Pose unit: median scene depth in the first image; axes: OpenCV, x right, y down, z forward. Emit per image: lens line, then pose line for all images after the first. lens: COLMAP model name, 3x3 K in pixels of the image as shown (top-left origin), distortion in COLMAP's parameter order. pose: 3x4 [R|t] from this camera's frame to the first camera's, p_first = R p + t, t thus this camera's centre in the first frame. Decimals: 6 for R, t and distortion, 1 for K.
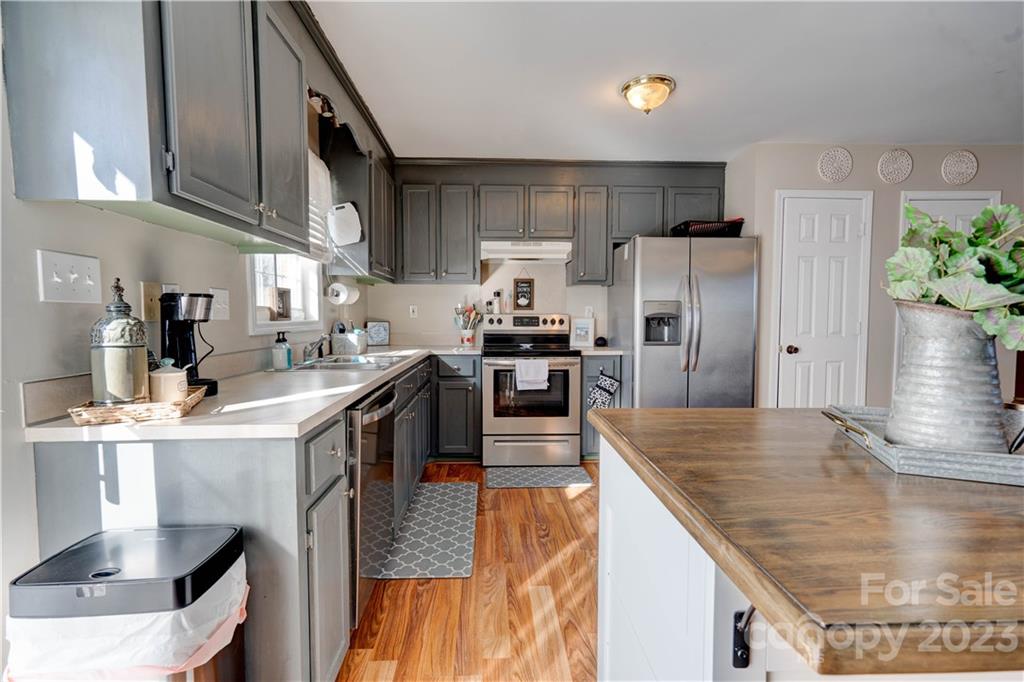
lens RADIAL K [[469.9, 0, 514.8], [0, 469.9, 335.0], [0, 0, 1]] dist [-0.000362, 0.000940]
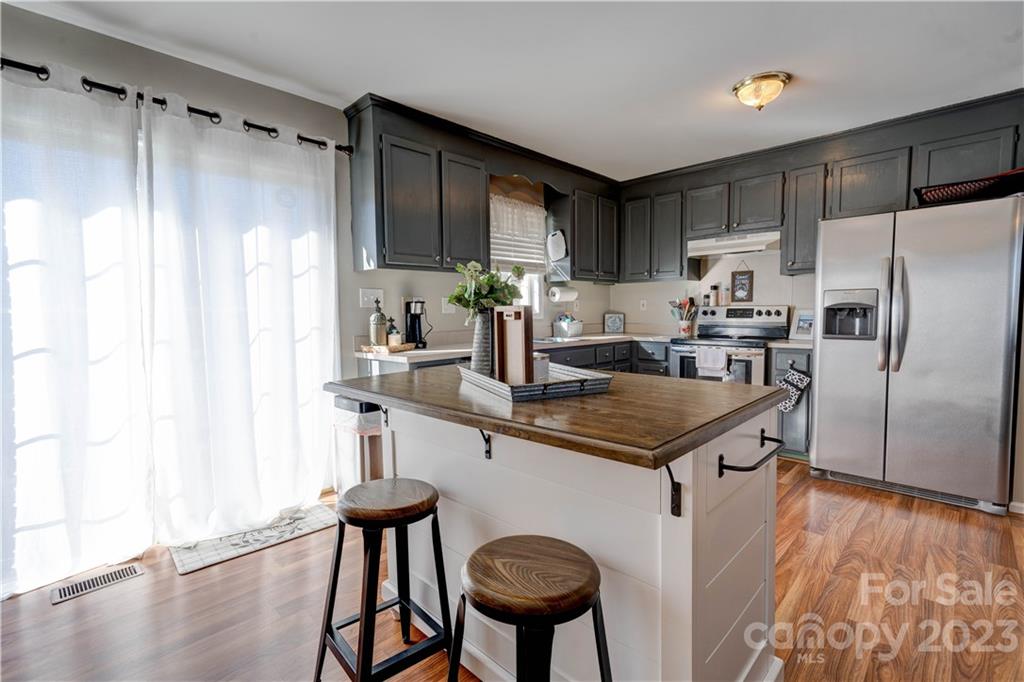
lens RADIAL K [[473.0, 0, 509.5], [0, 473.0, 338.5], [0, 0, 1]] dist [-0.002491, 0.012892]
pose [[0.683290, 0.034880, -0.729313, 0.496186], [-0.017539, 0.999354, 0.031363, 0.003236], [0.729936, -0.008639, 0.683461, -0.078983]]
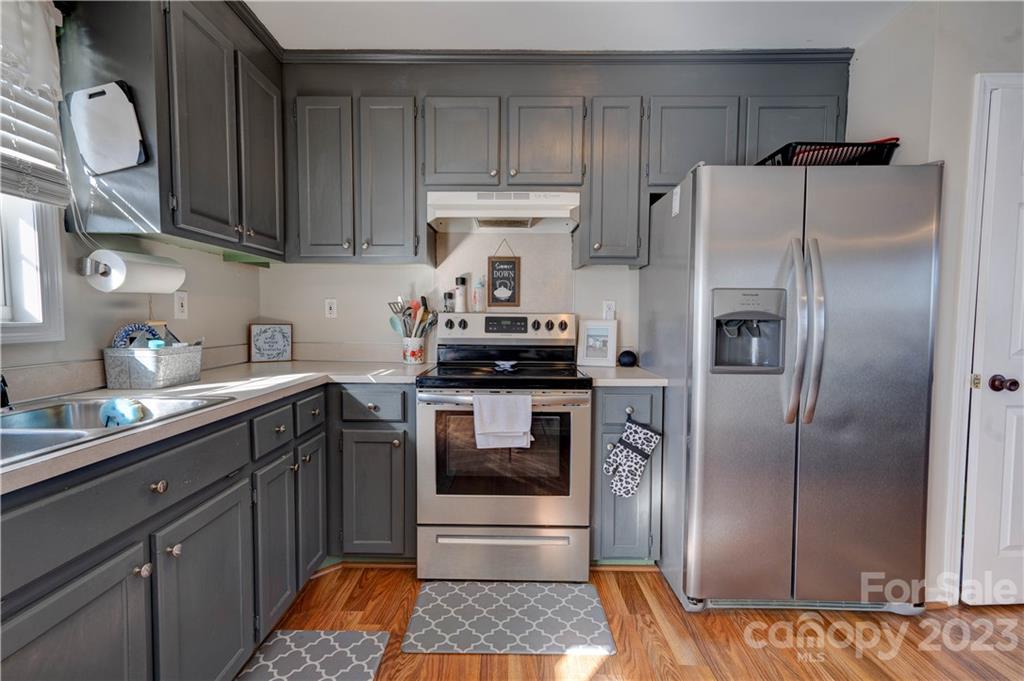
lens RADIAL K [[473.0, 0, 509.5], [0, 473.0, 338.0], [0, 0, 1]] dist [-0.002491, 0.012892]
pose [[0.998267, 0.006820, -0.058457, 0.074580], [-0.006380, 0.999950, 0.007699, -0.018535], [0.058507, -0.007313, 0.998260, 0.429104]]
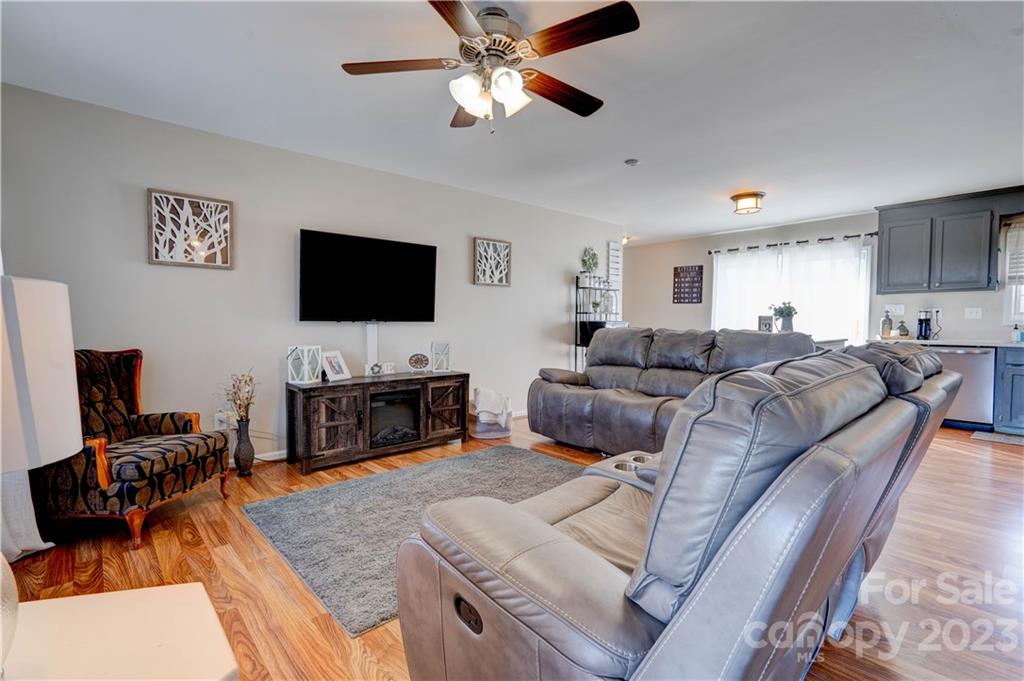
lens RADIAL K [[459.6, 0, 513.1], [0, 459.6, 336.5], [0, 0, 1]] dist [0.000871, 0.000501]
pose [[-0.777763, 0.018821, -0.628275, 1.578719], [-0.030226, 0.997275, 0.067294, -0.015294], [0.627830, 0.071329, -0.775075, 0.709361]]
